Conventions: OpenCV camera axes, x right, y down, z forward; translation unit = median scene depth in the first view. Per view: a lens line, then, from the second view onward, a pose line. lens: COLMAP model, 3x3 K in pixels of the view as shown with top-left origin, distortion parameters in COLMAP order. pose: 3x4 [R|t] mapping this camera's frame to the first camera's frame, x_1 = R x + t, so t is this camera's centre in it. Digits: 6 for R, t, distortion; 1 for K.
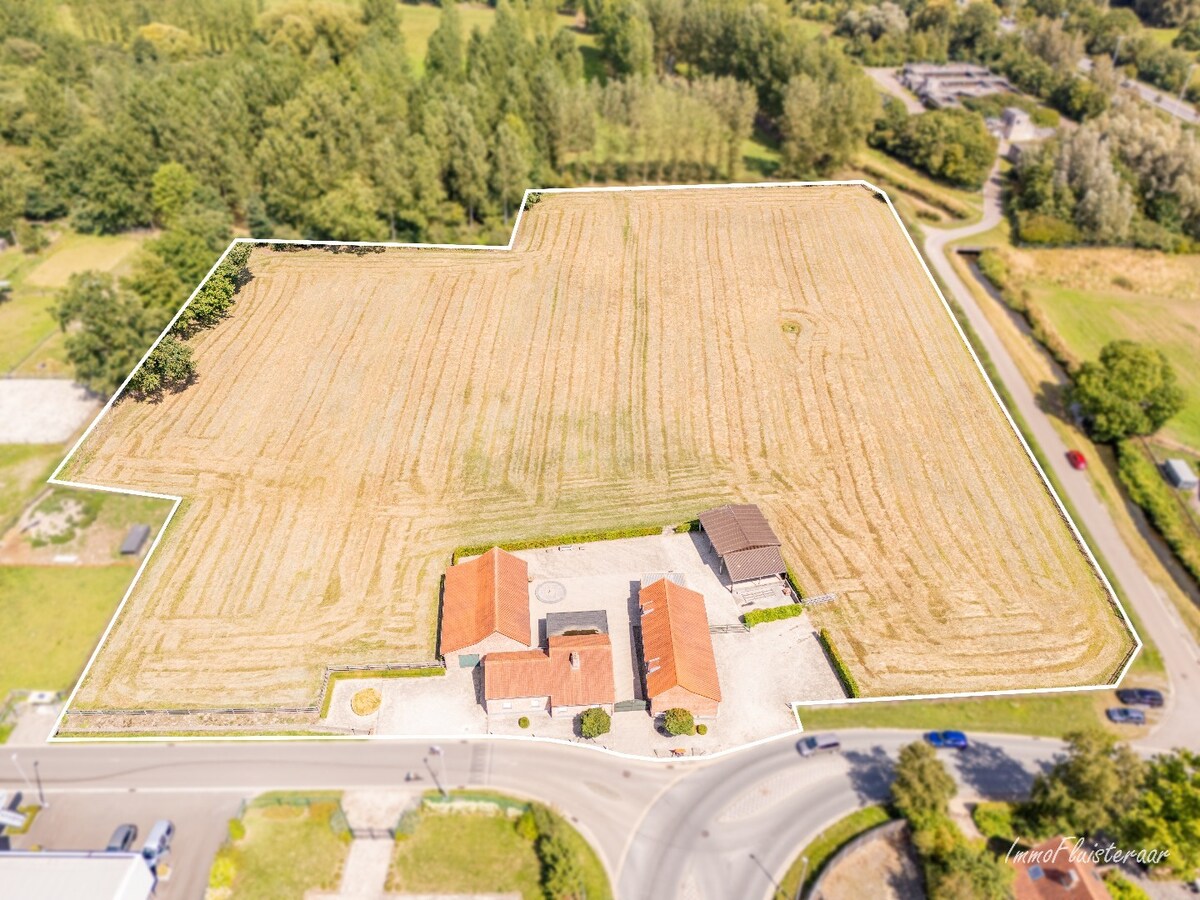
lens RADIAL K [[943.0, 0, 600.0], [0, 943.0, 450.0], [0, 0, 1]] dist [0.047462, -0.007769]
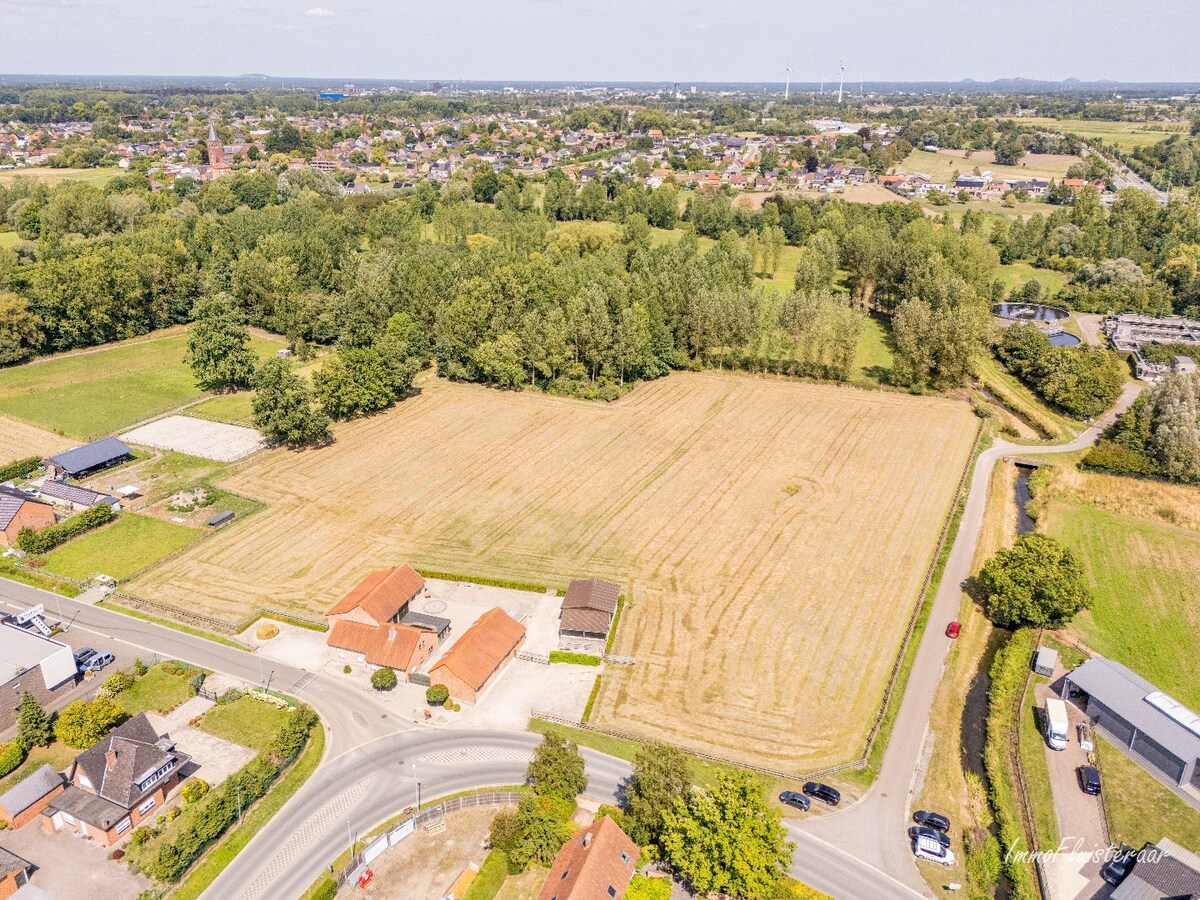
lens RADIAL K [[943.0, 0, 600.0], [0, 943.0, 450.0], [0, 0, 1]] dist [0.047462, -0.007769]
pose [[0.906803, 0.147289, -0.394985, 0.406887], [-0.235930, 0.953809, -0.185972, 0.083995], [0.349349, 0.261829, 0.899667, -0.103124]]
